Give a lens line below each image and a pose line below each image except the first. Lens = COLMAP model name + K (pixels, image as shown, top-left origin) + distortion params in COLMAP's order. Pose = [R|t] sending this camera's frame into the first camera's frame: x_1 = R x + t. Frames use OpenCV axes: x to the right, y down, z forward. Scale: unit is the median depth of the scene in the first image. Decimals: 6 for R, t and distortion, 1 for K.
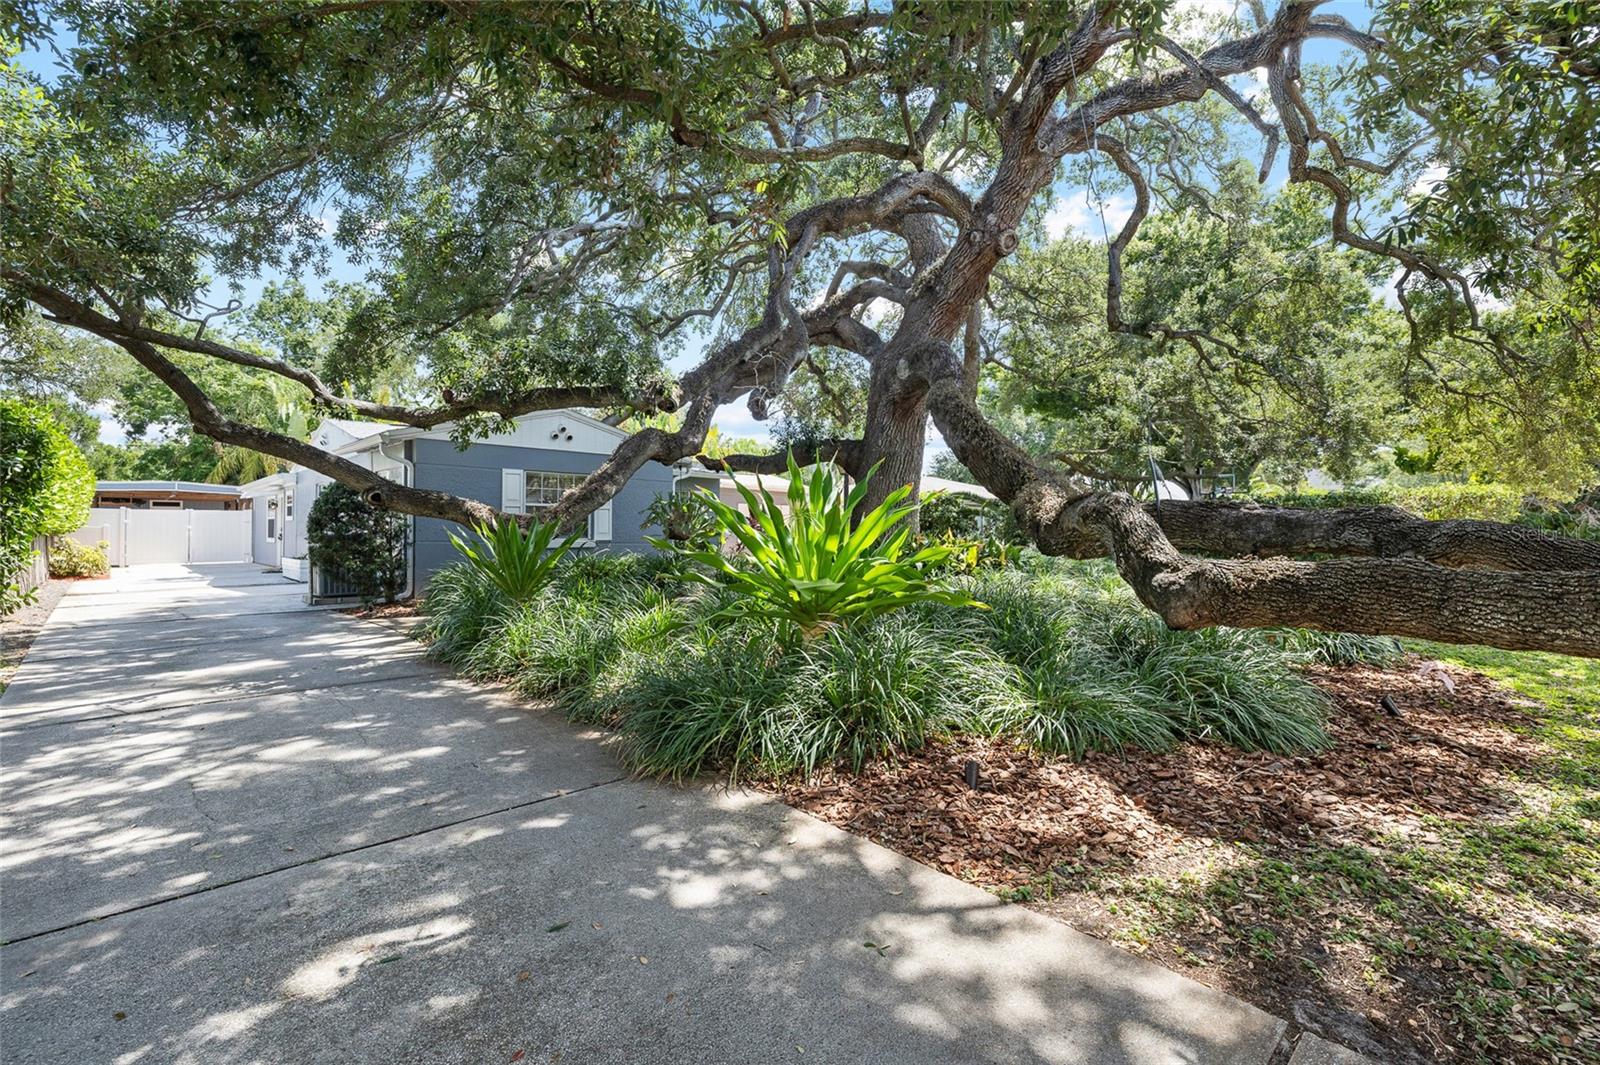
lens RADIAL K [[720.8, 0, 798.9], [0, 720.8, 520.9], [0, 0, 1]] dist [-0.004864, -0.000090]
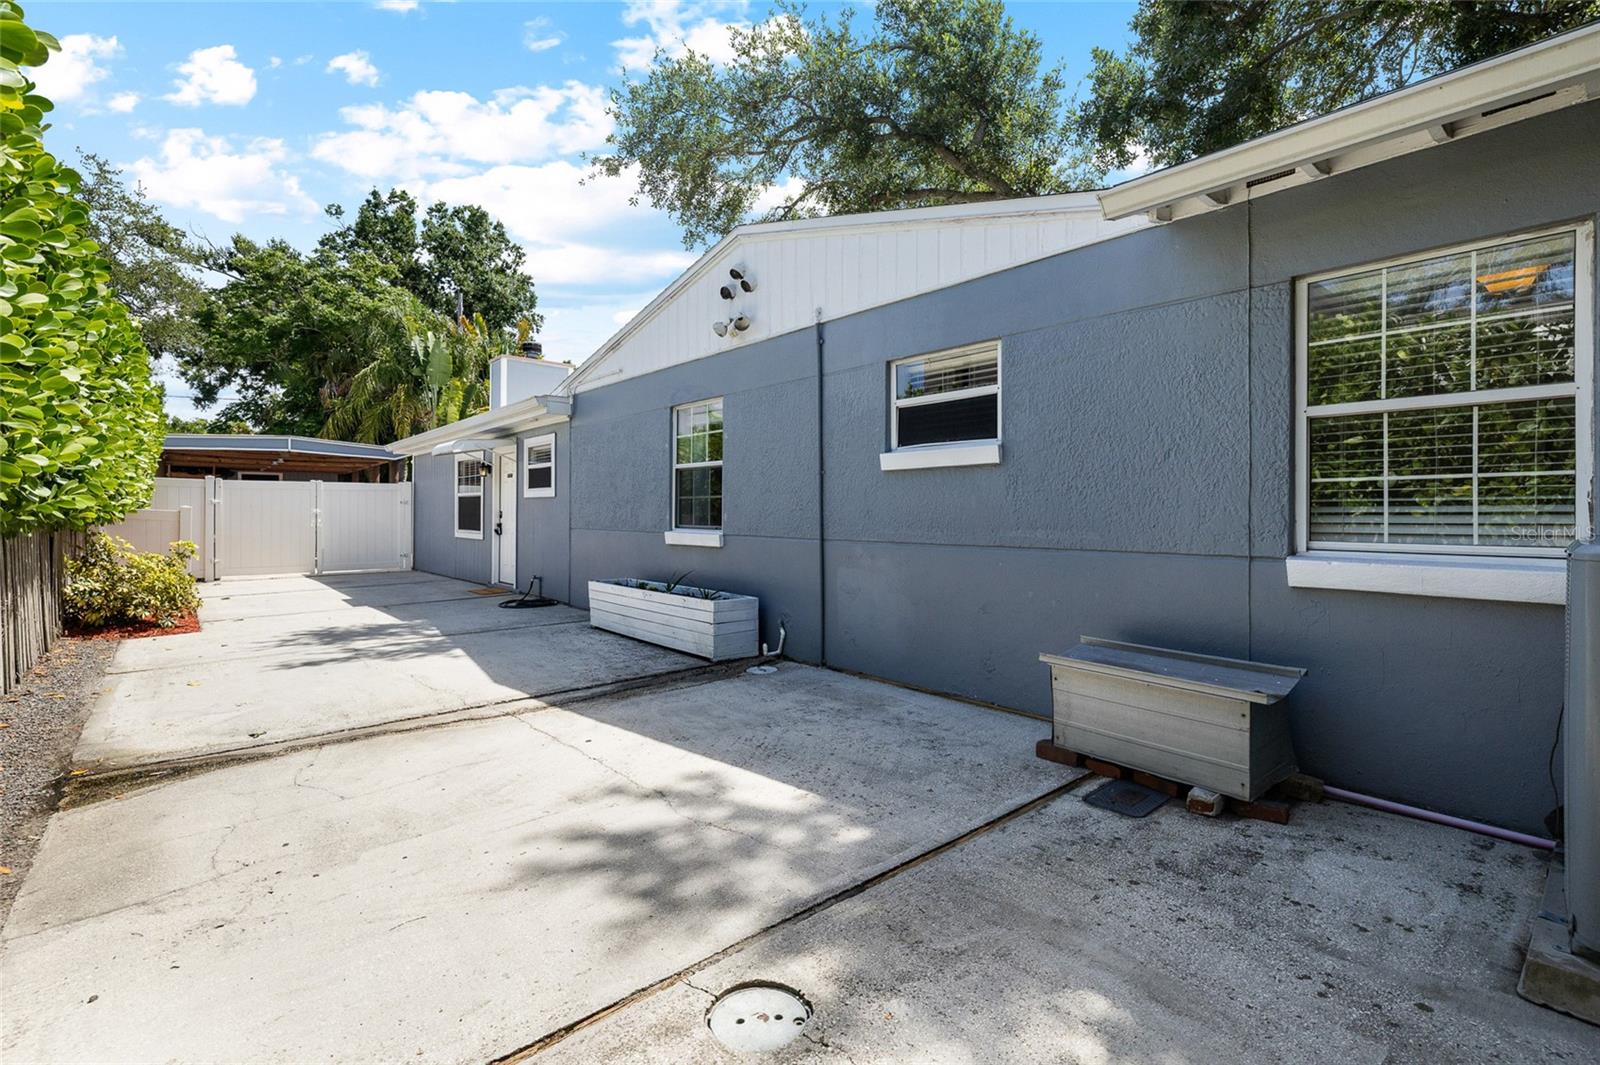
lens RADIAL K [[720.8, 0, 798.9], [0, 720.8, 520.9], [0, 0, 1]] dist [-0.004864, -0.000090]
pose [[0.998781, 0.004127, -0.049189, -0.400225], [-0.003020, 0.999741, 0.022561, 0.002549], [0.049270, -0.022384, 0.998535, 0.404960]]
